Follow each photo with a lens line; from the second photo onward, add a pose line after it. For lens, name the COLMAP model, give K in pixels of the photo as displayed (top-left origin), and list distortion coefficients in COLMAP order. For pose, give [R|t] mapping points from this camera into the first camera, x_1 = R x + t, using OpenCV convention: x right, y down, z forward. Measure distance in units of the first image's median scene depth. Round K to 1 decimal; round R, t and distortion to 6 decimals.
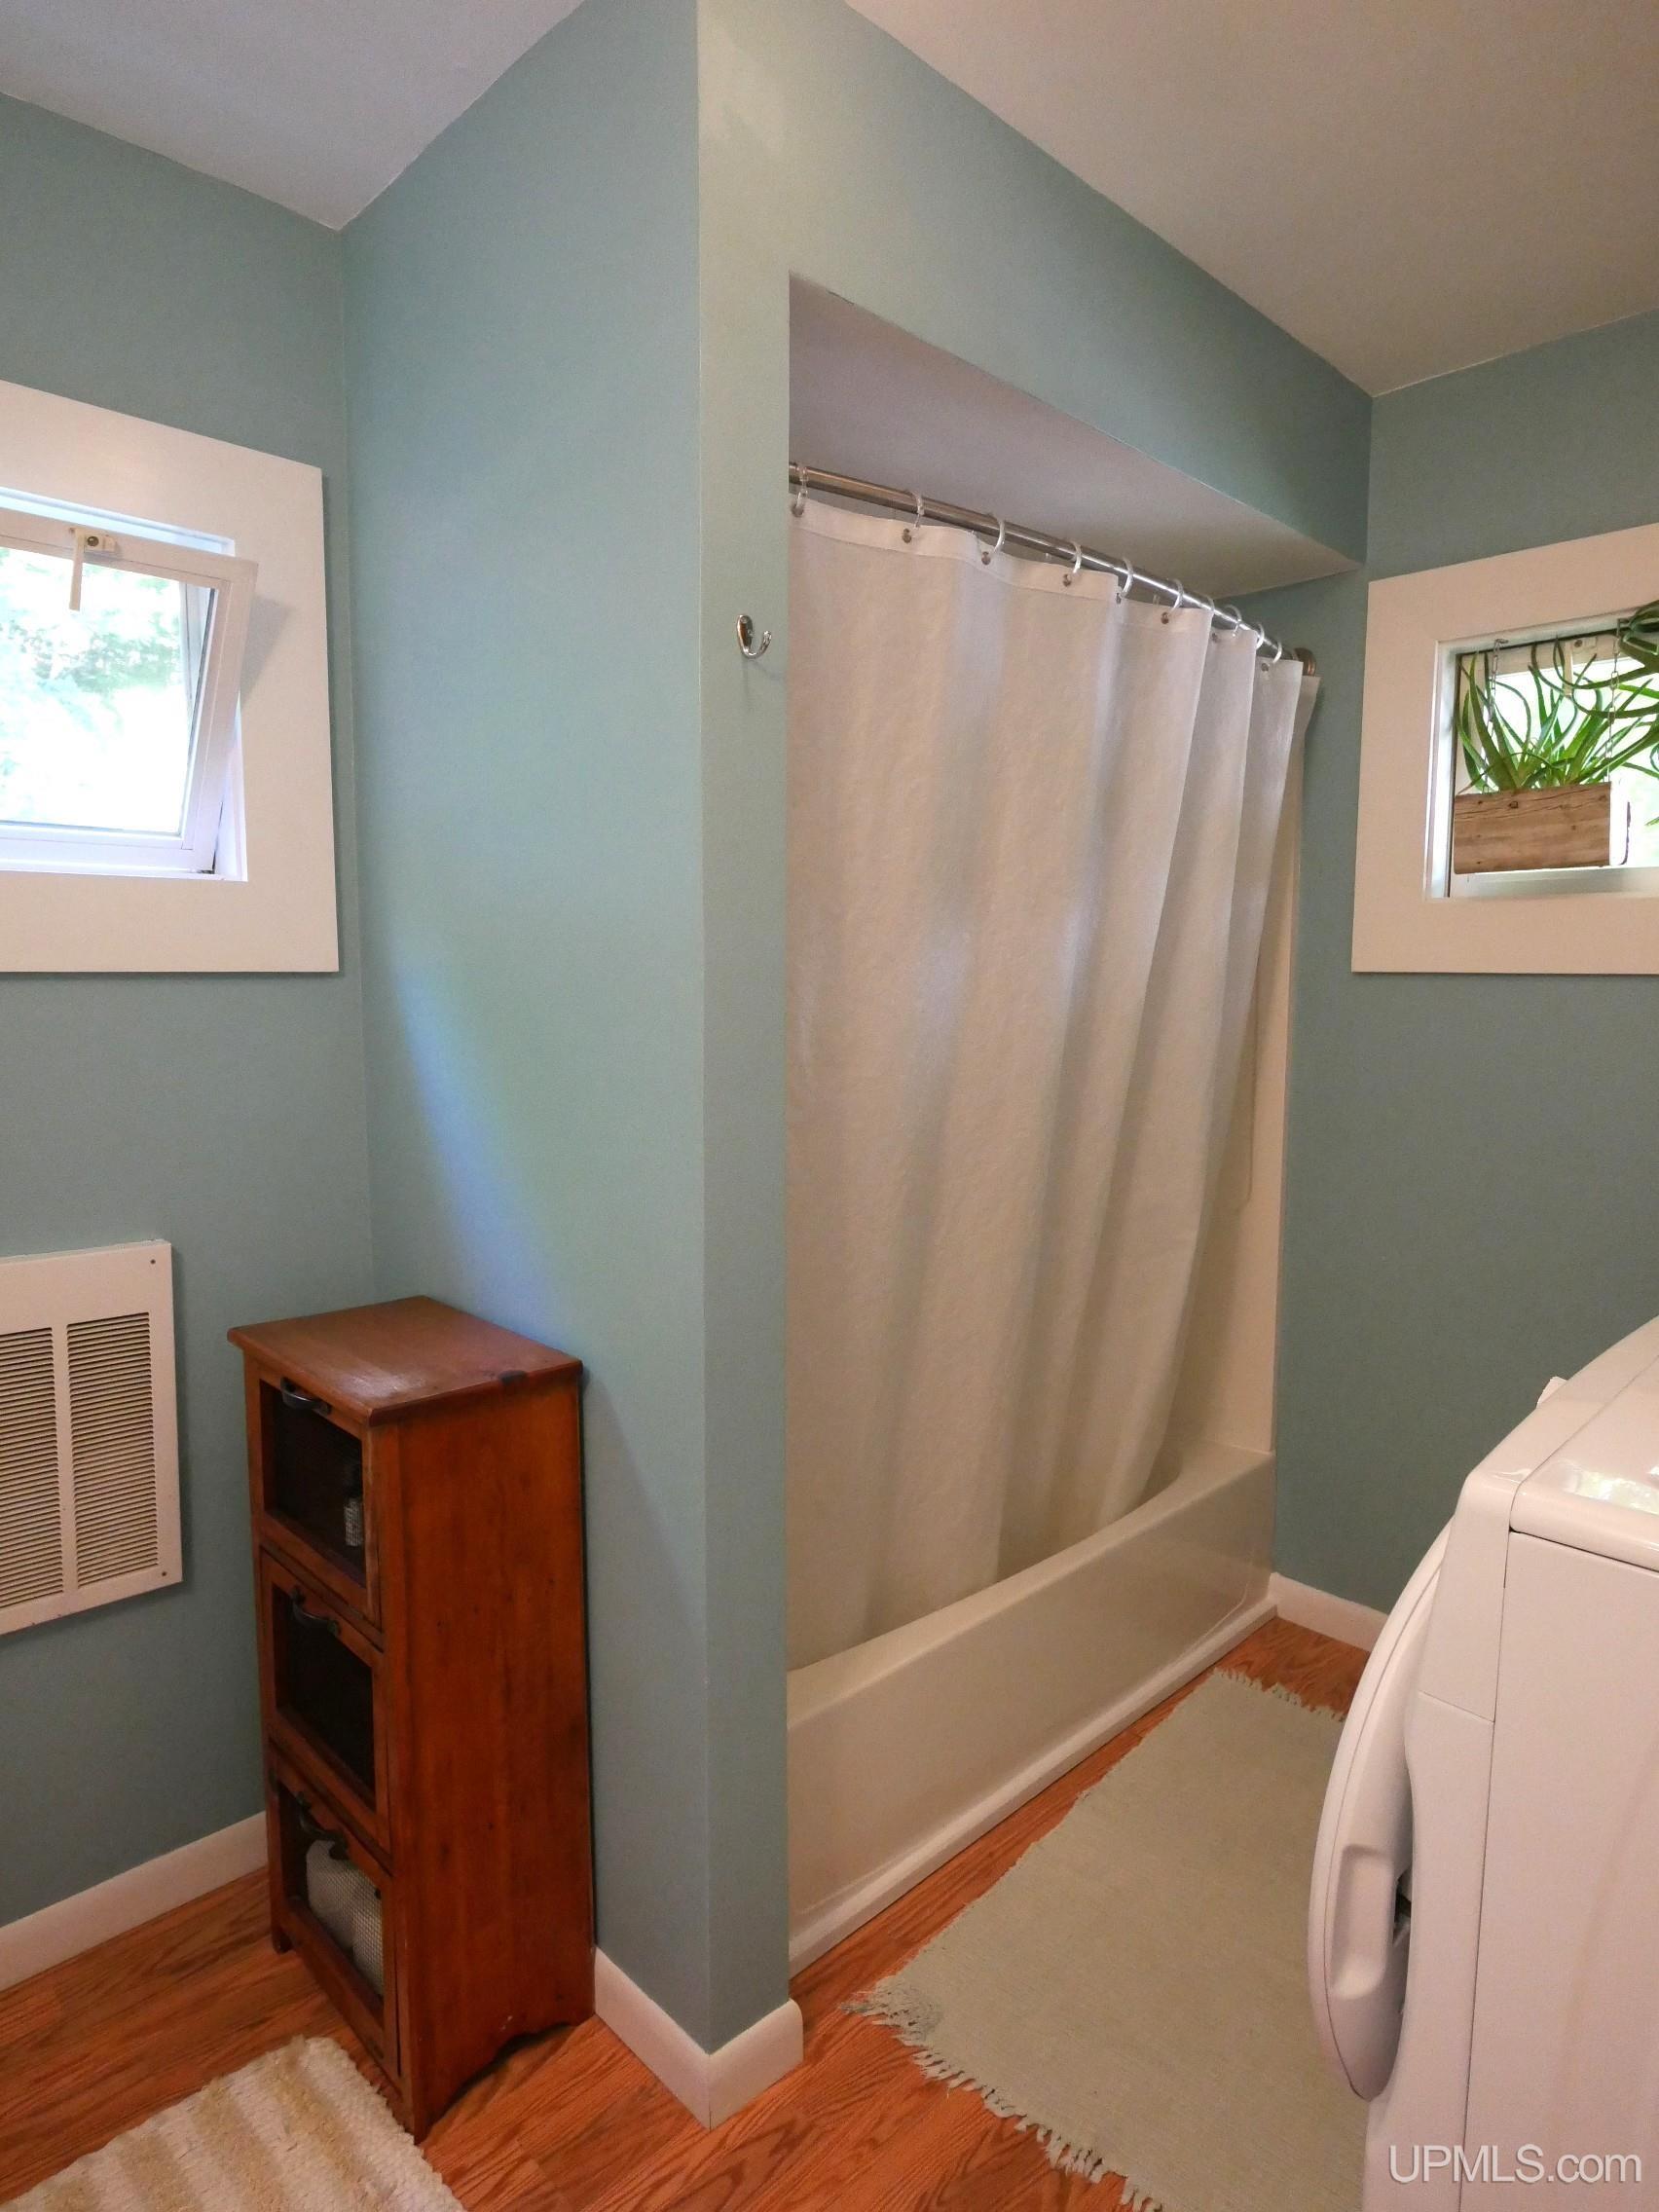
lens RADIAL K [[1293.2, 0, 818.0], [0, 1293.2, 1108.3], [0, 0, 1]] dist [-0.007901, 0.004306]
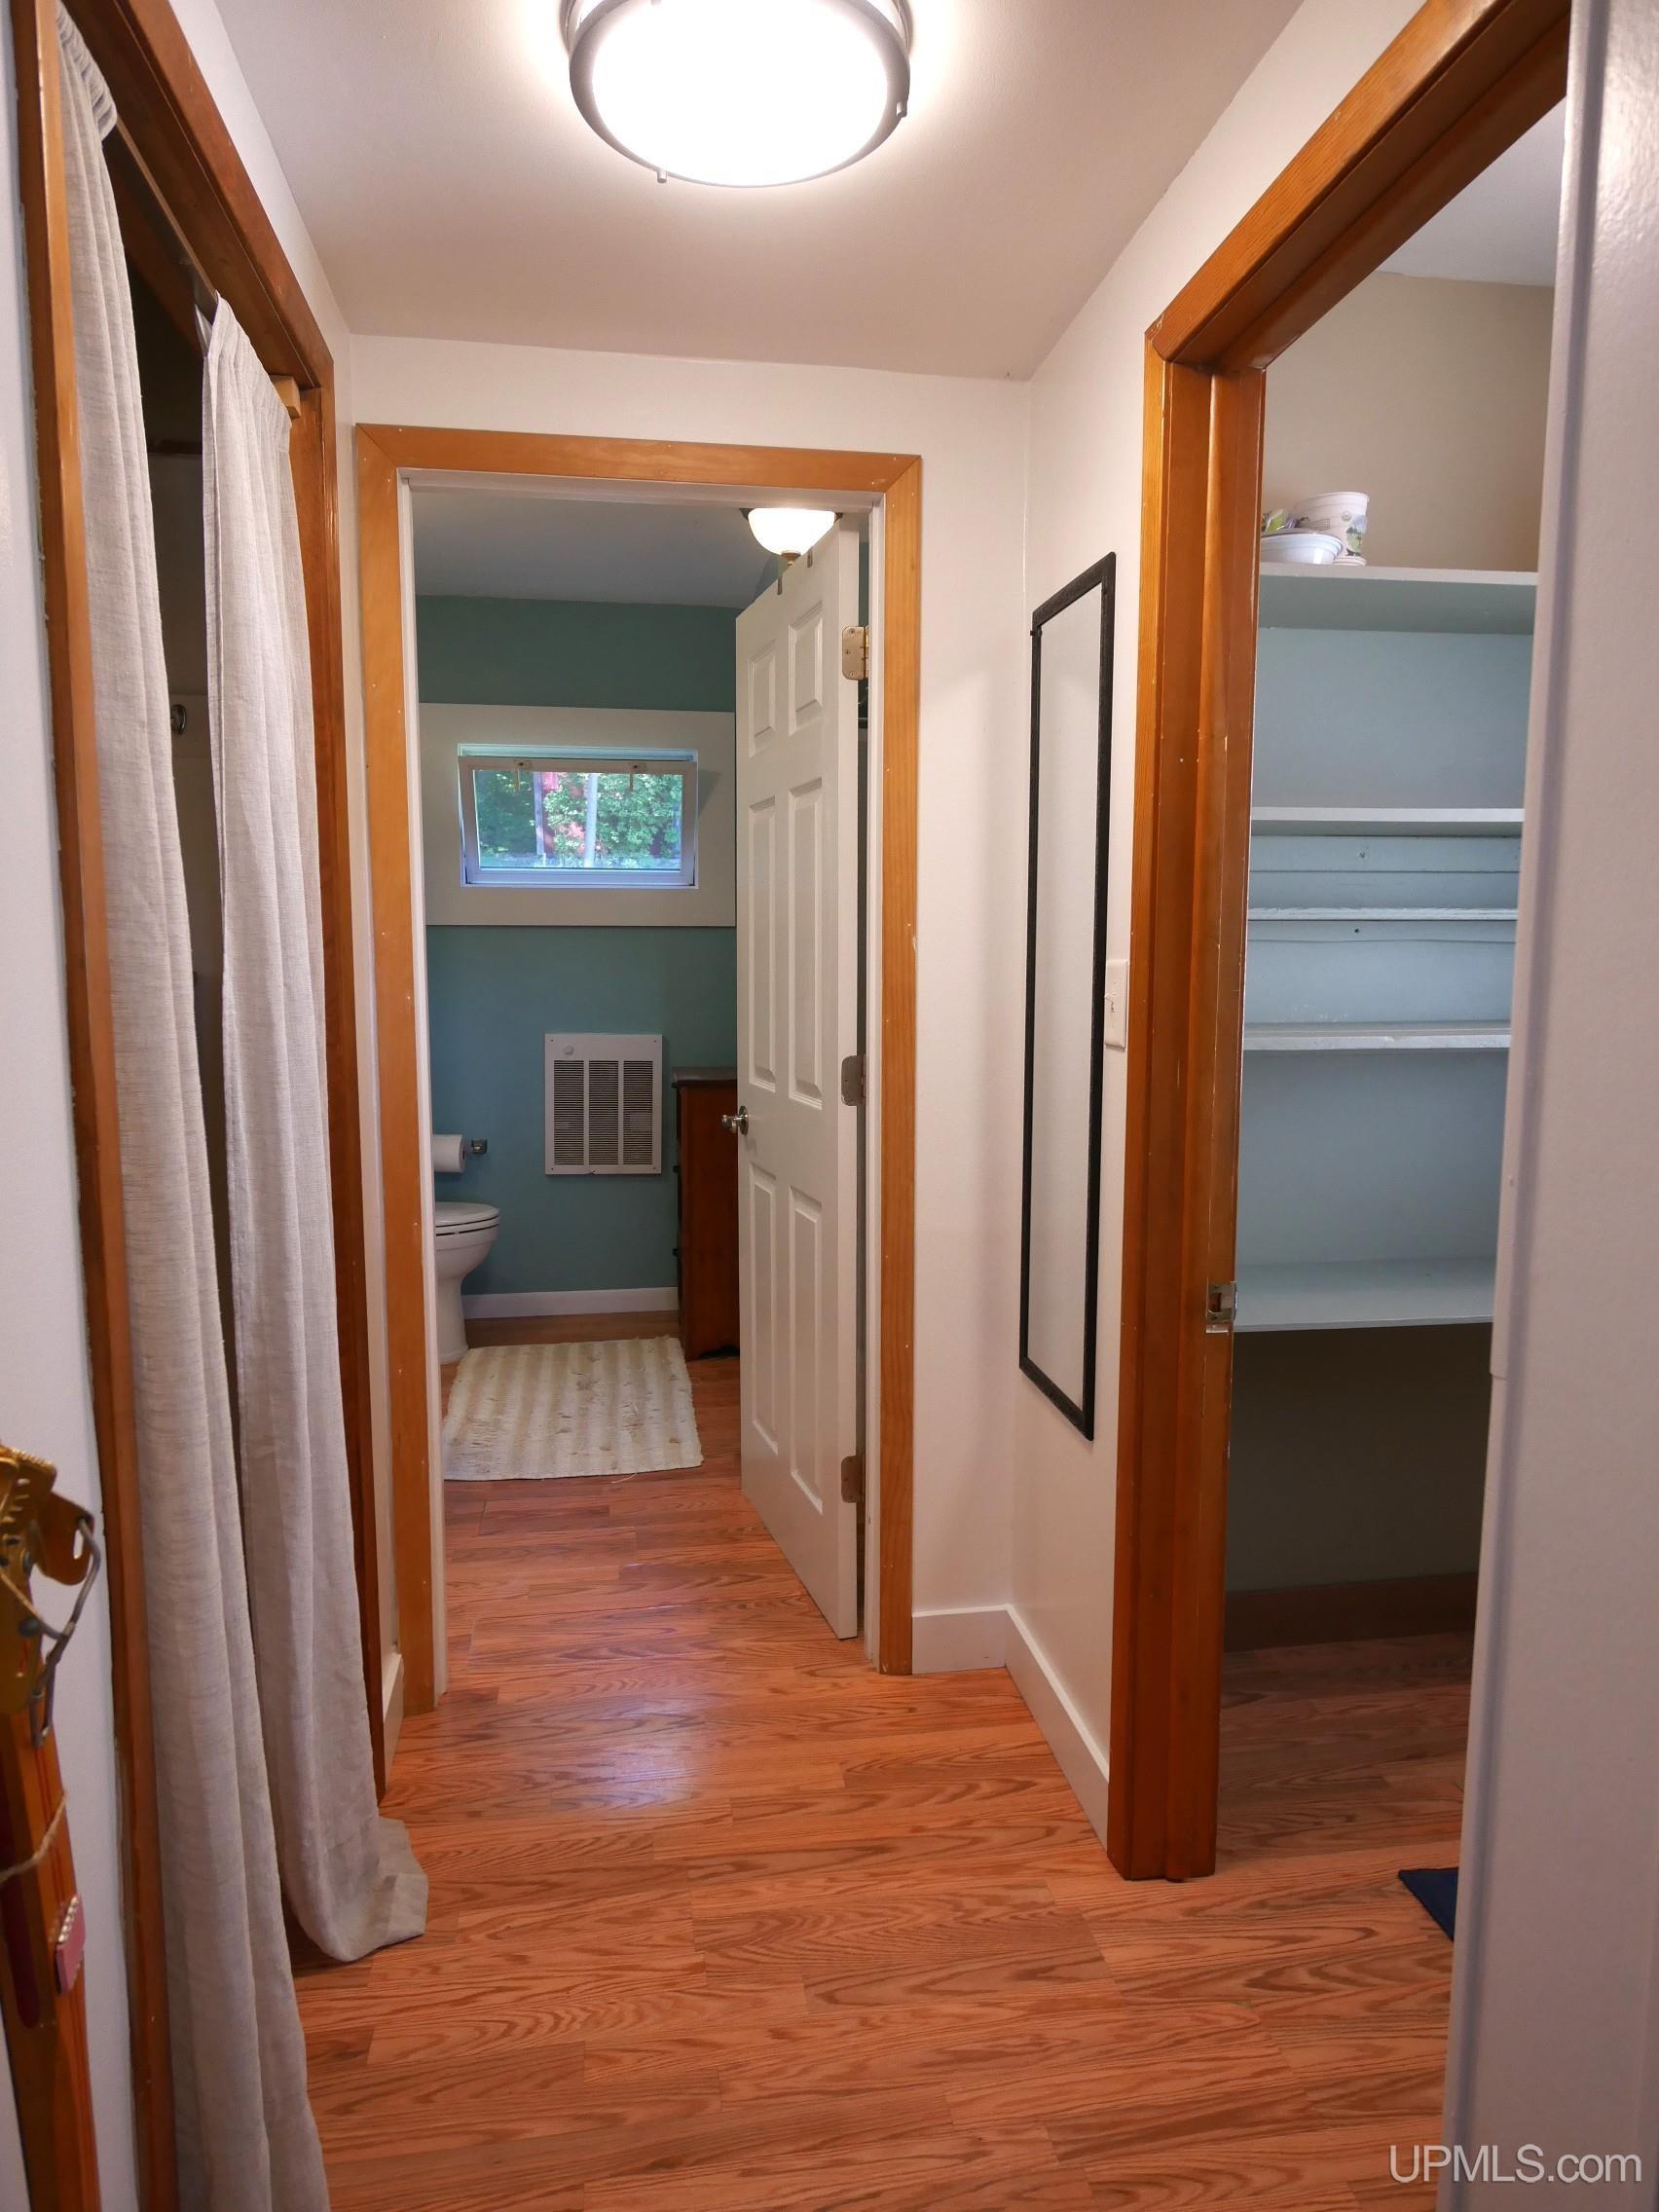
lens RADIAL K [[1368.9, 0, 797.7], [0, 1368.9, 1123.0], [0, 0, 1]] dist [-0.002260, 0.002937]
pose [[0.802285, 0.068122, -0.593041, 1.322412], [-0.060793, 0.997626, 0.032352, 0.176450], [0.593837, 0.010097, 0.804522, -0.997261]]
